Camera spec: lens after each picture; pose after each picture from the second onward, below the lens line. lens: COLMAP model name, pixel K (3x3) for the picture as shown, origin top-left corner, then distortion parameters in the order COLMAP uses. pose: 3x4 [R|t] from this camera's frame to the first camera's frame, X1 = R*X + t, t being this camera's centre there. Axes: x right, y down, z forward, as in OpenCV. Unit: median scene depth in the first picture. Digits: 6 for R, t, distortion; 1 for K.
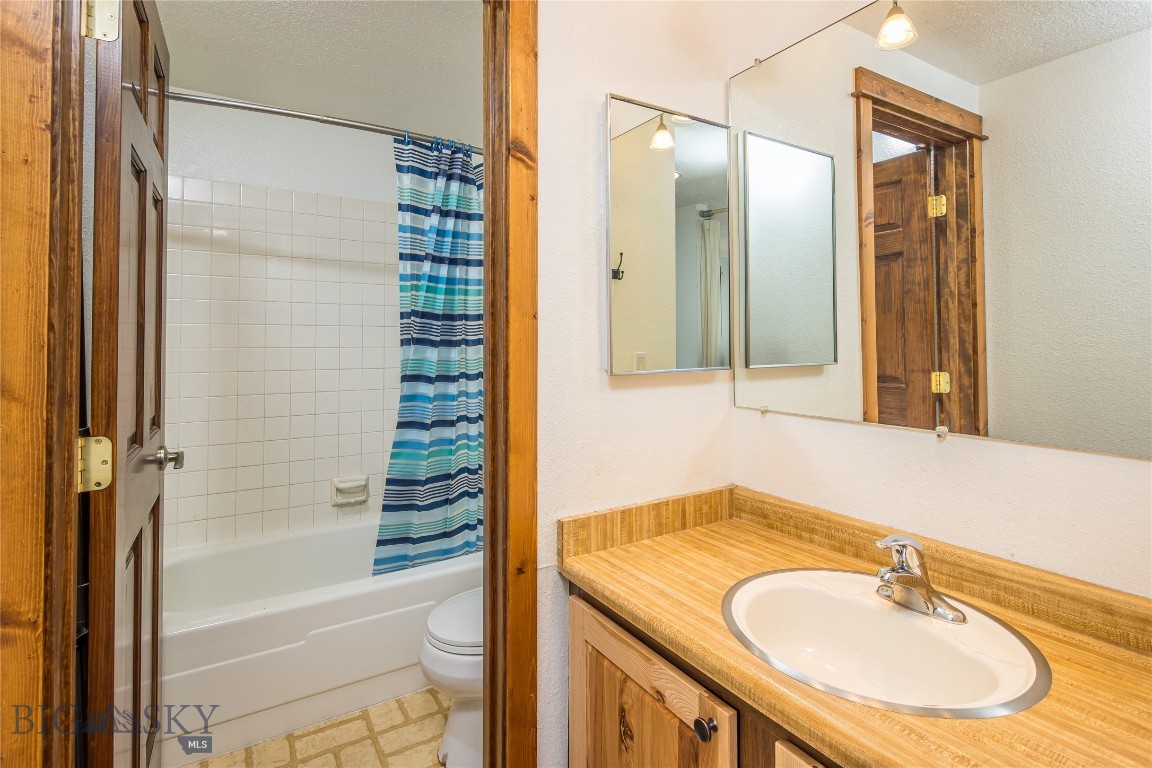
lens RADIAL K [[568.8, 0, 574.9], [0, 568.8, 337.5], [0, 0, 1]] dist [0.002047, -0.000310]
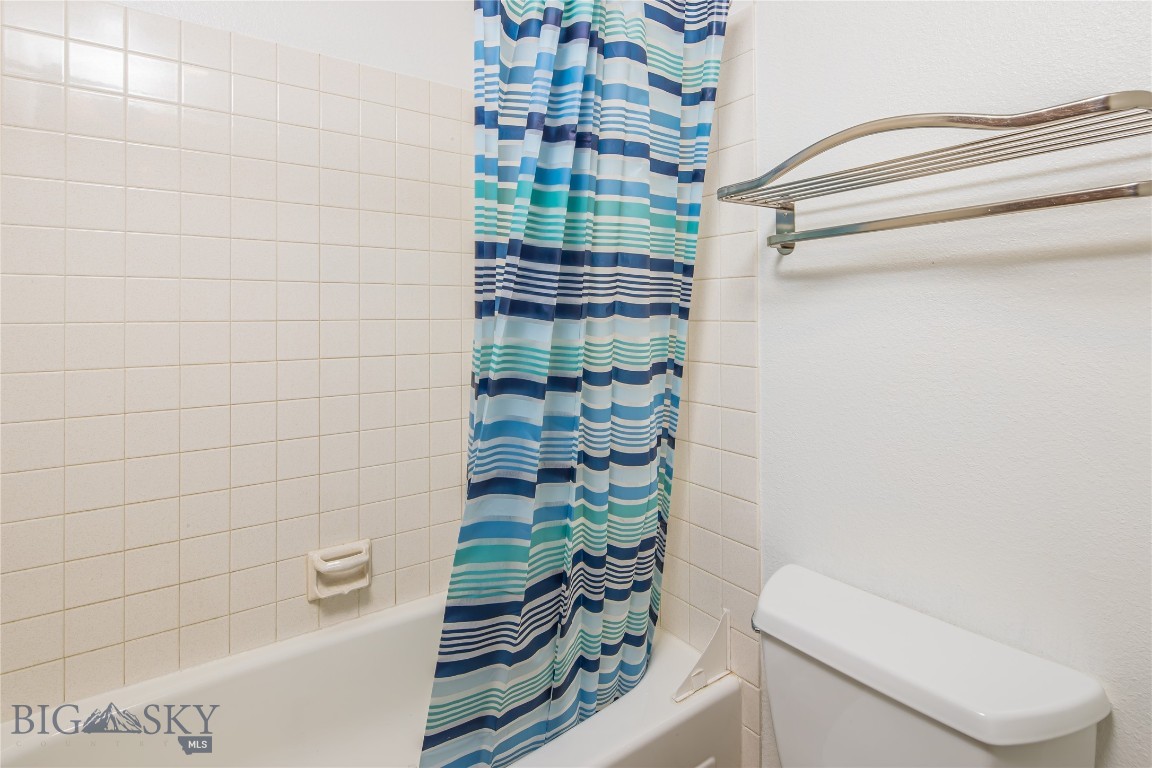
lens RADIAL K [[568.8, 0, 569.0], [0, 568.8, 314.1], [0, 0, 1]] dist [0.002047, -0.000310]
pose [[0.998467, 0.000483, 0.055354, -0.258166], [-0.000863, 0.999976, 0.006830, 0.009663], [-0.055349, -0.006867, 0.998443, 0.540780]]
